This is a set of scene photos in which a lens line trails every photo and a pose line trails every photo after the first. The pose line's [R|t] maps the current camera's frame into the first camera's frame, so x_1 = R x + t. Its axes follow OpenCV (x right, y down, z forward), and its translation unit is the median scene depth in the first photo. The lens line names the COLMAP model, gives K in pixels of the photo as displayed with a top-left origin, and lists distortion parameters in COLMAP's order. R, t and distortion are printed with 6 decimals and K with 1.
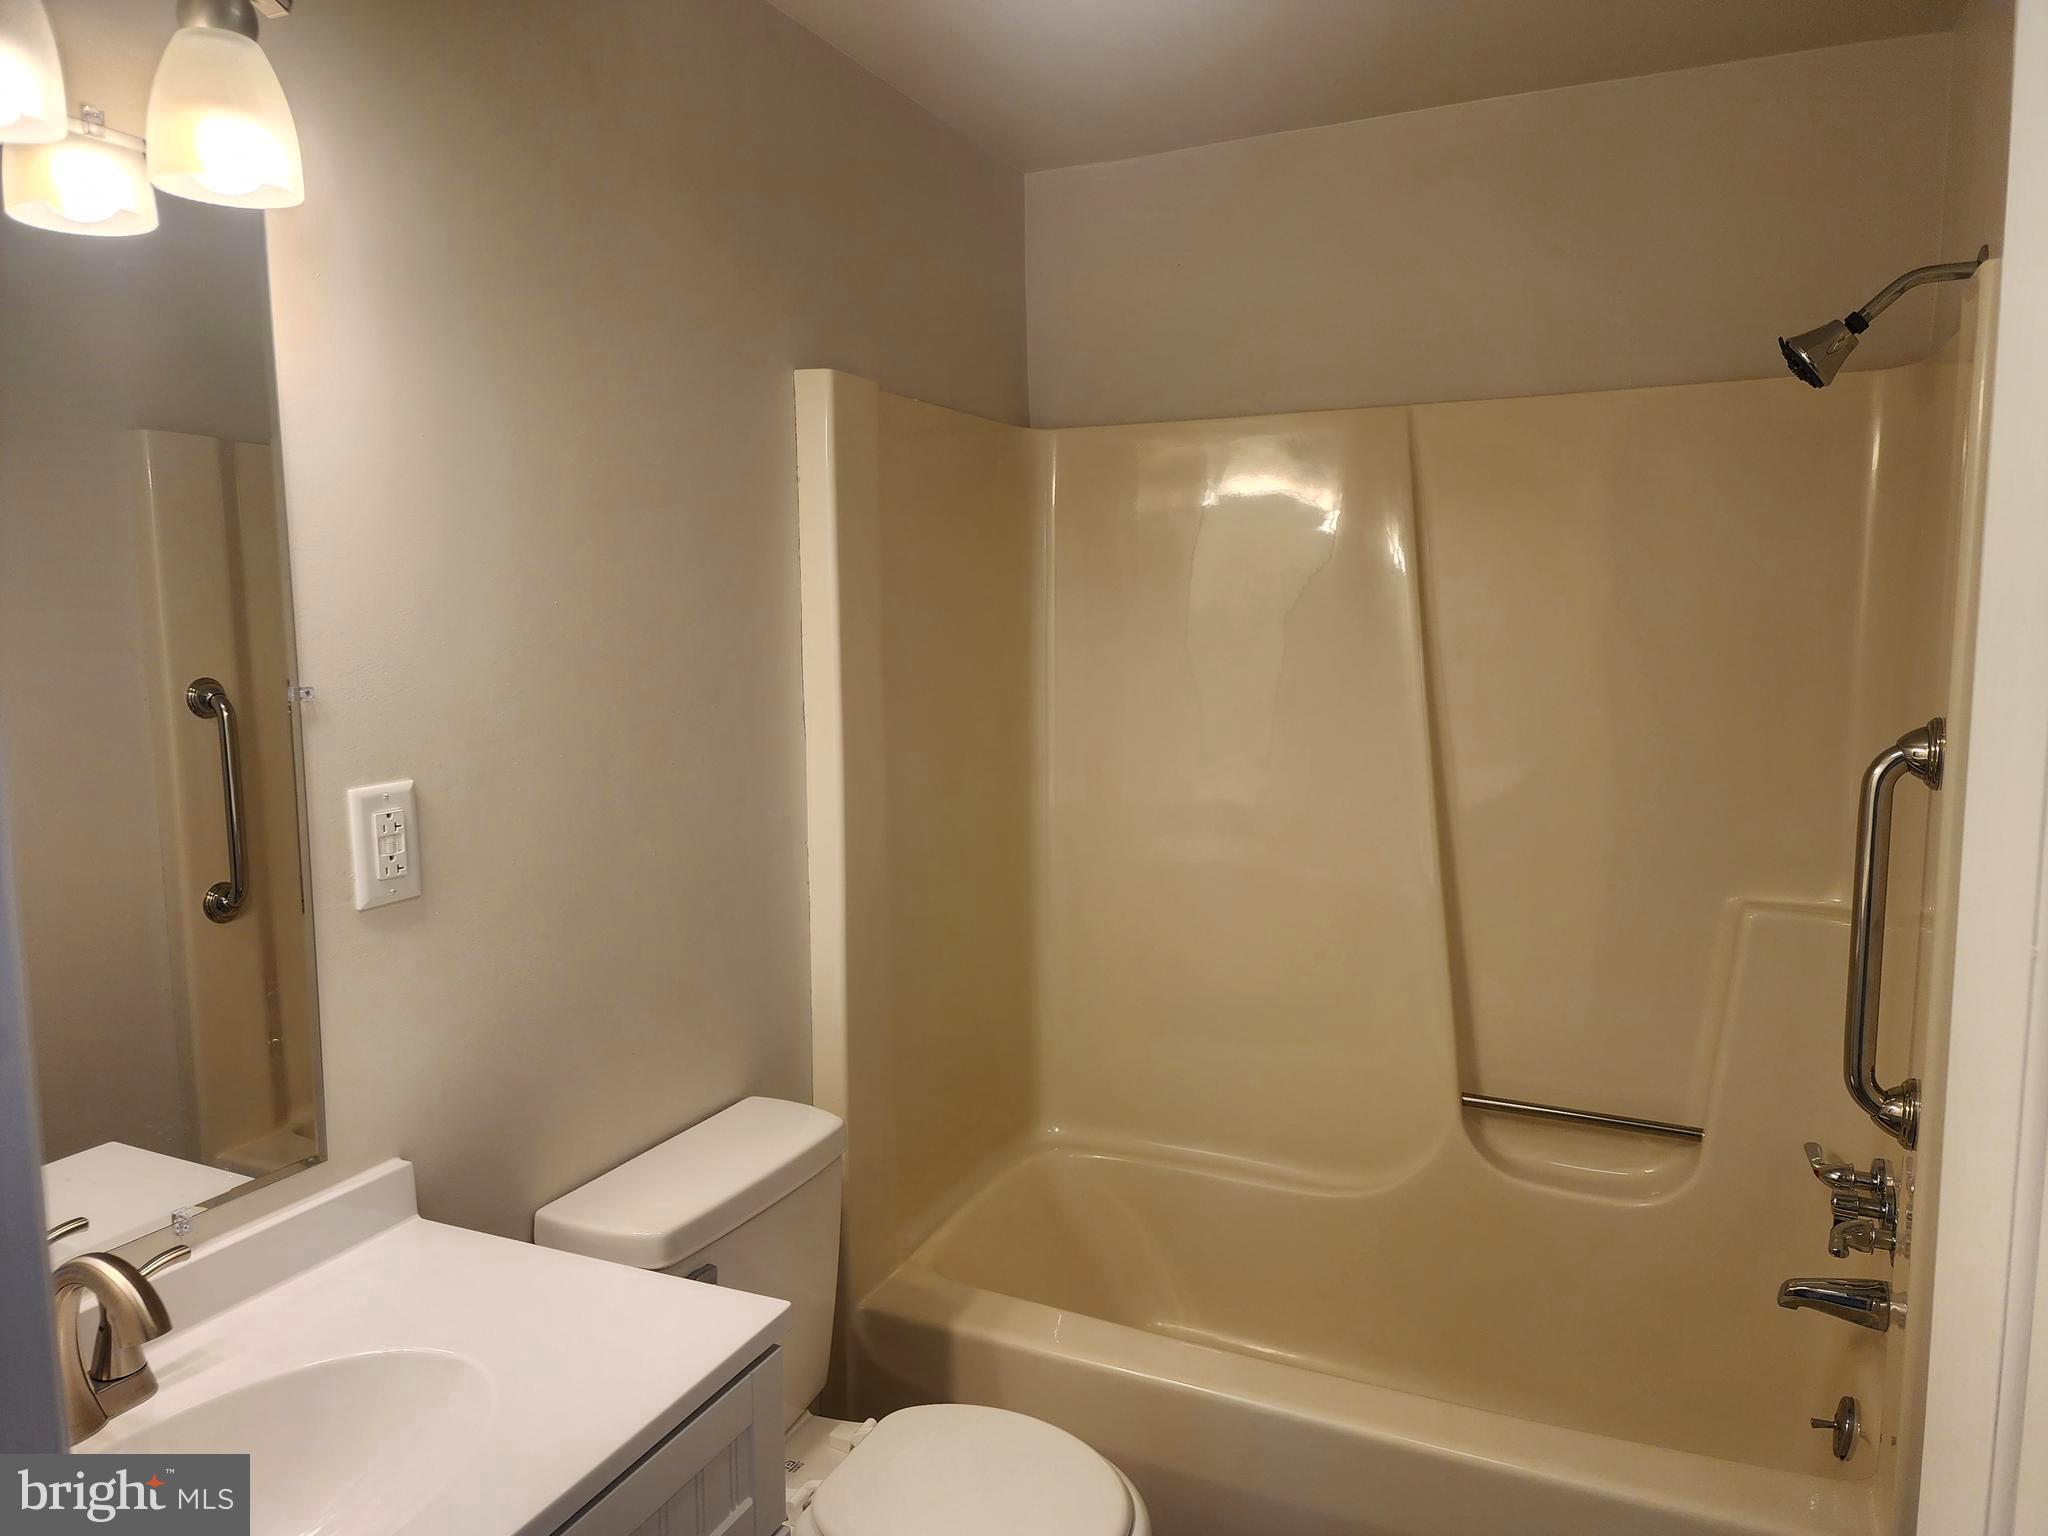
lens RADIAL K [[1394.5, 0, 1024.0], [0, 1394.5, 768.0], [0, 0, 1]] dist [0.081456, -0.073373]
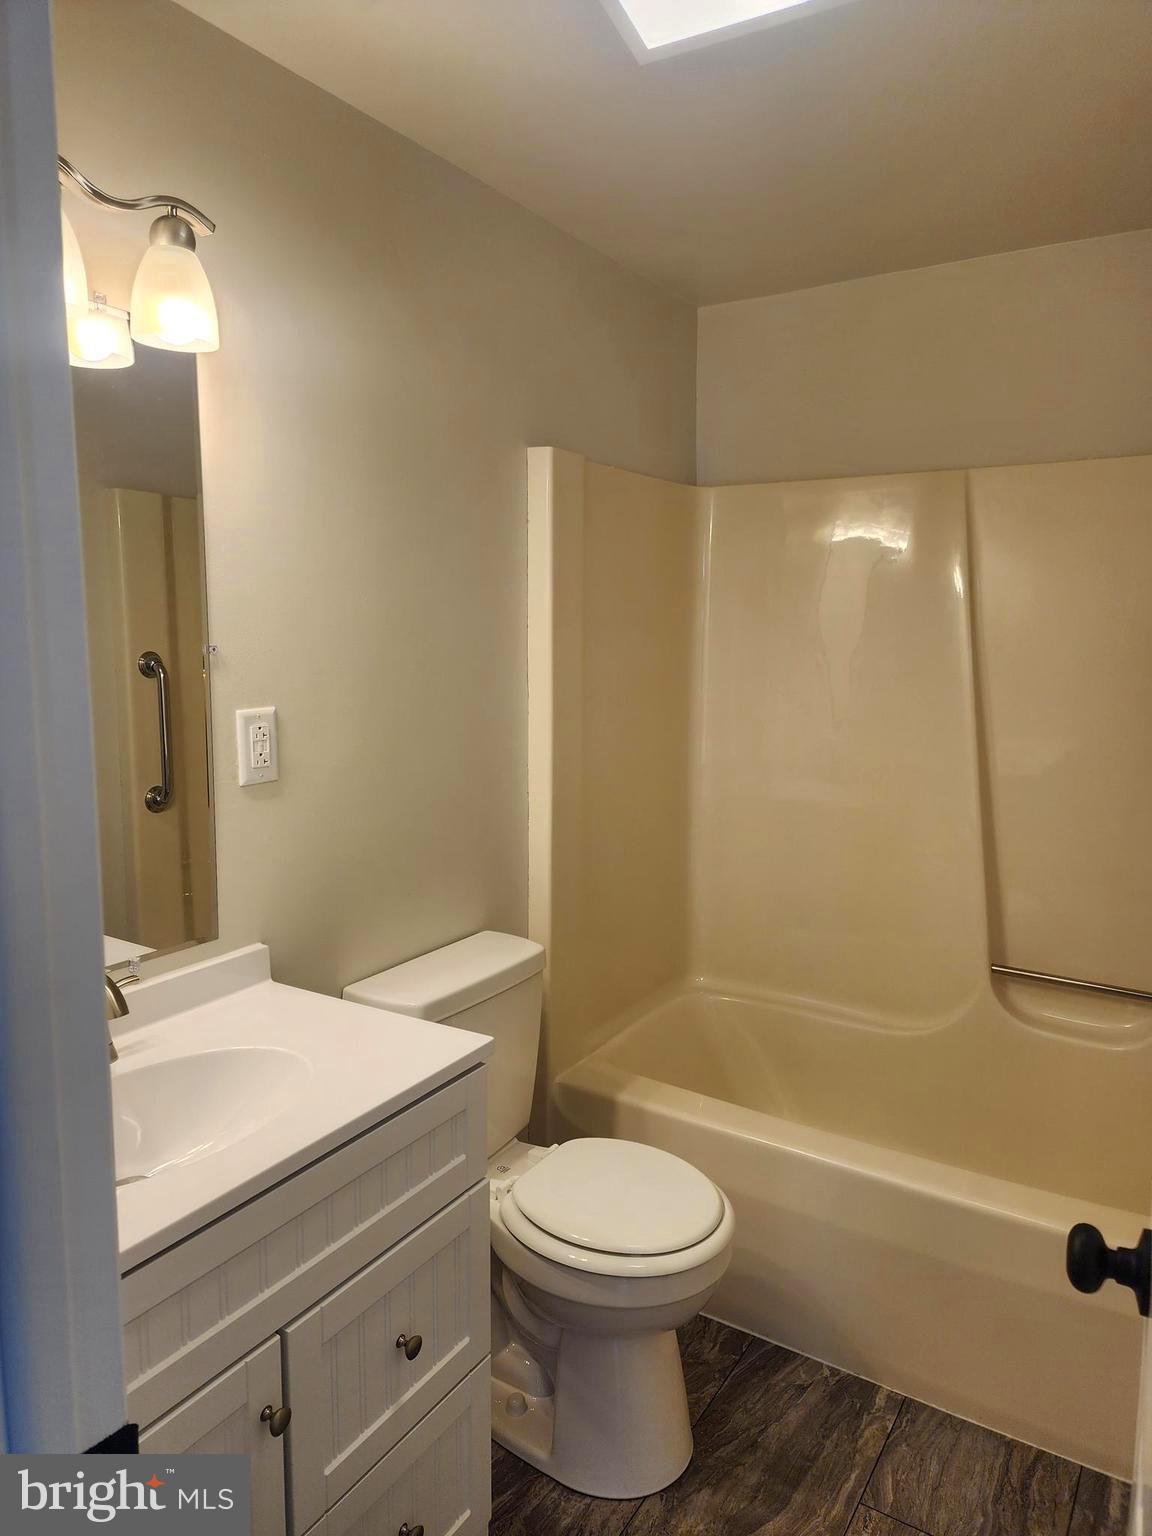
lens RADIAL K [[1045.9, 0, 601.2], [0, 1045.9, 743.5], [0, 0, 1]] dist [0.081456, -0.073373]
pose [[0.993078, 0.027743, -0.114136, 0.054702], [-0.027634, 0.999615, 0.002537, 0.028244], [0.114162, 0.000634, 0.993462, -0.109349]]
